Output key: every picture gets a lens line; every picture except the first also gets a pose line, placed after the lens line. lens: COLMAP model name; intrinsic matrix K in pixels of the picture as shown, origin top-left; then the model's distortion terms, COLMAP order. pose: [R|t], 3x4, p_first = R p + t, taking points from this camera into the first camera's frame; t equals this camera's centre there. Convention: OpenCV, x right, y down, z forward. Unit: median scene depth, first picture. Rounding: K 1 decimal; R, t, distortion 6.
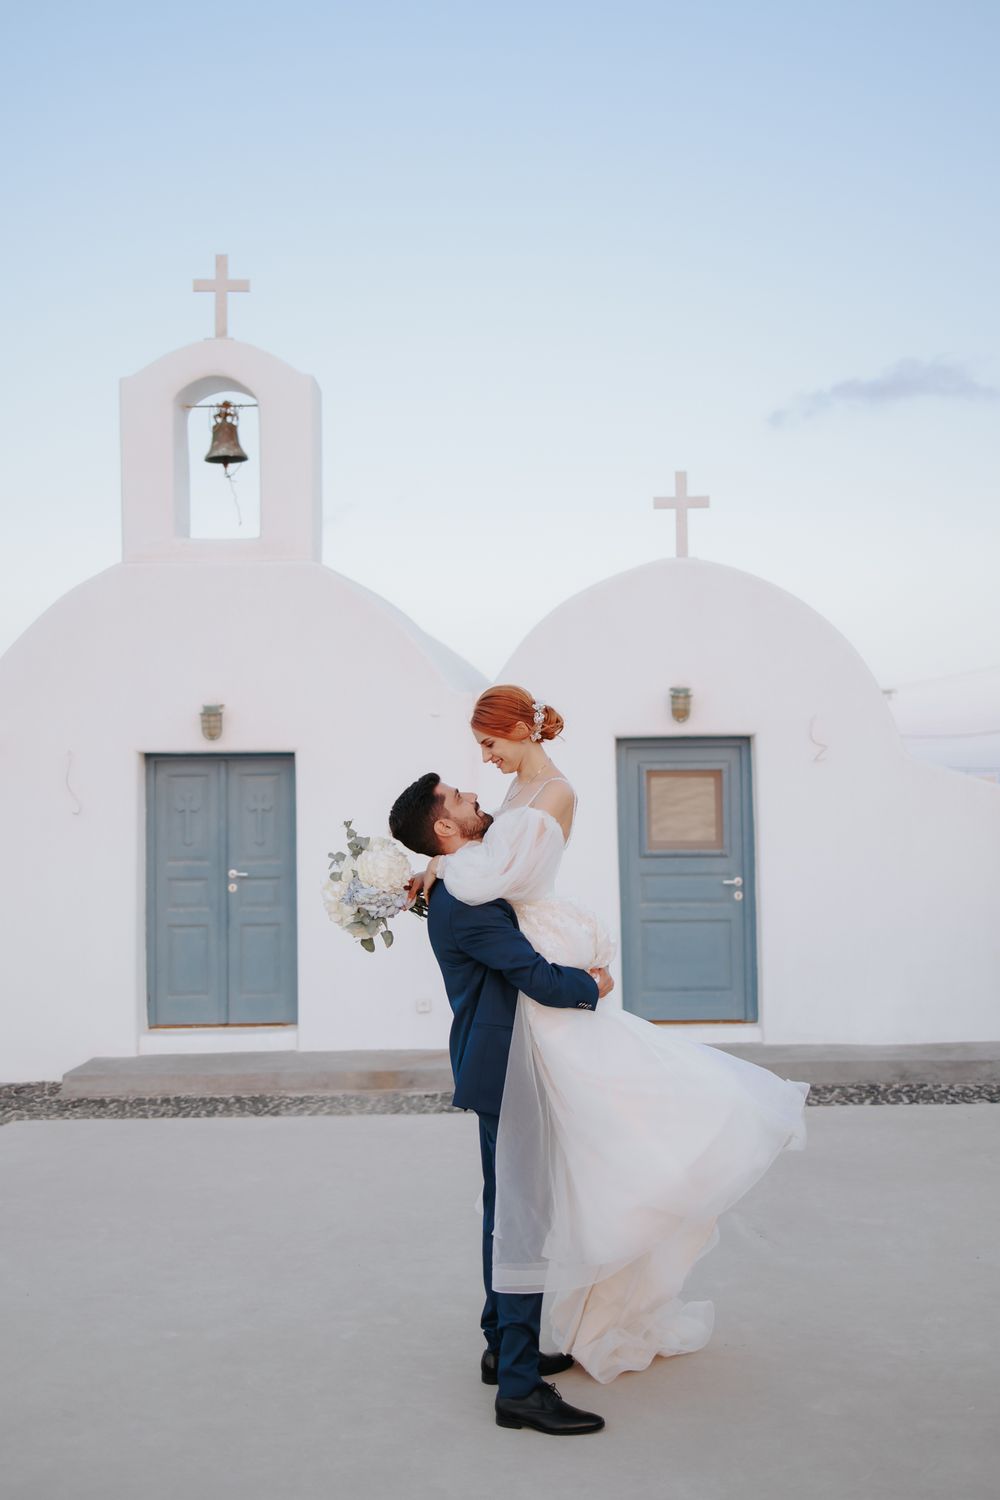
lens RADIAL K [[1525.2, 0, 500.0], [0, 1525.2, 750.0], [0, 0, 1]] dist [0.013595, 0.008453]
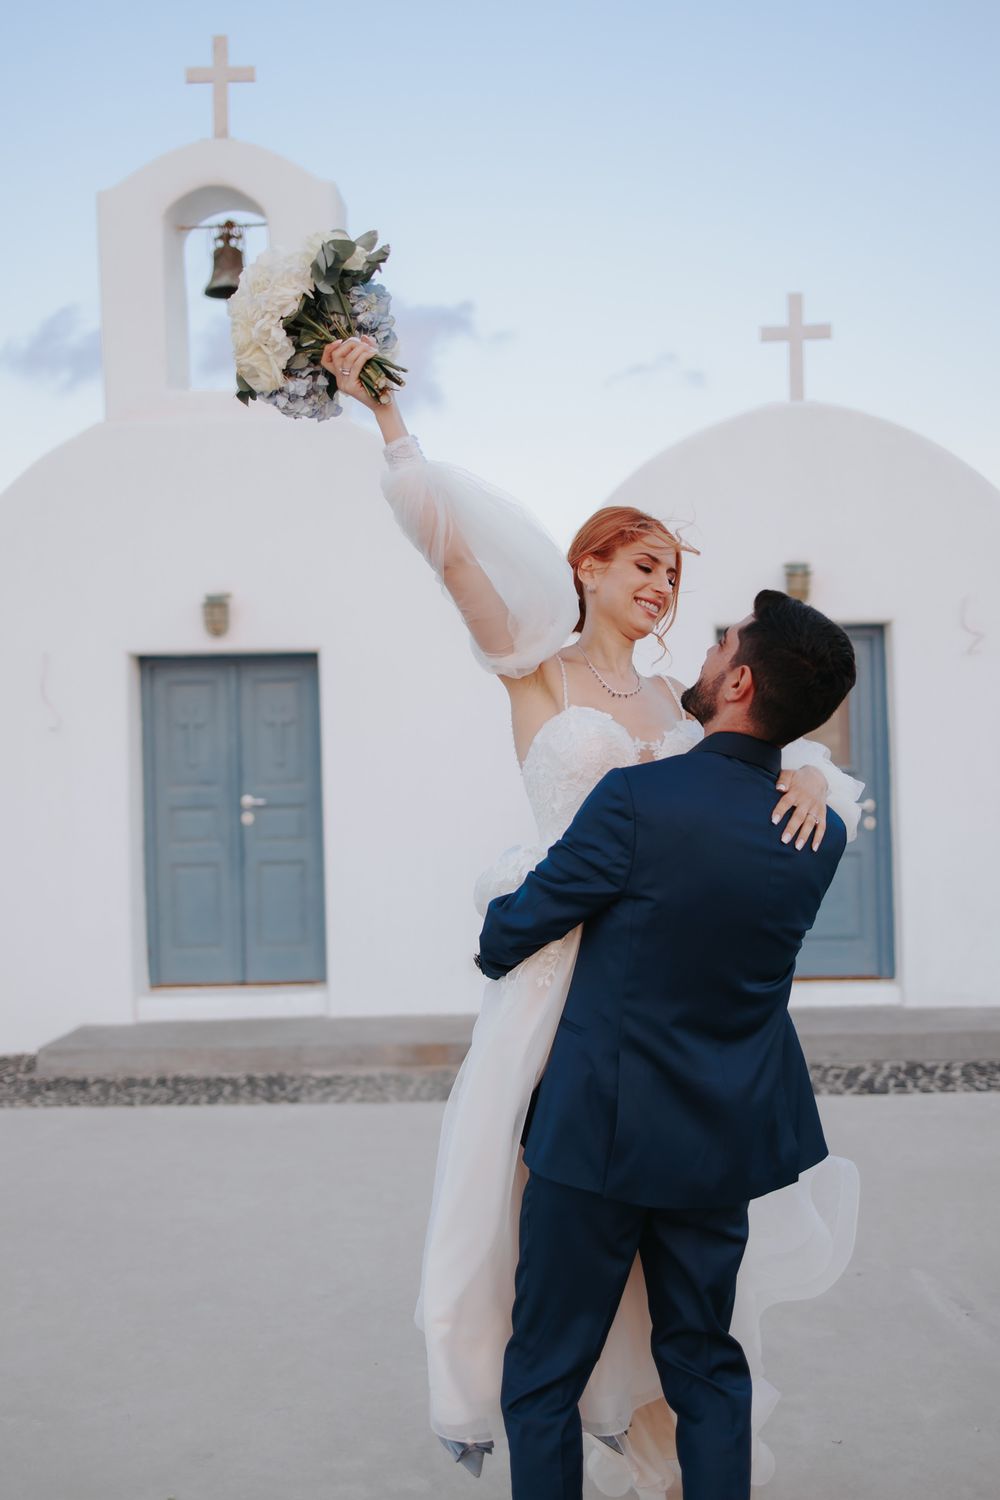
lens RADIAL K [[1466.2, 0, 500.0], [0, 1466.2, 750.0], [0, 0, 1]] dist [0.008879, 0.000990]
pose [[0.998916, -0.010435, -0.045371, -0.003215], [0.012153, 0.999213, 0.037755, 0.025719], [0.044941, -0.038266, 0.998257, 0.222715]]
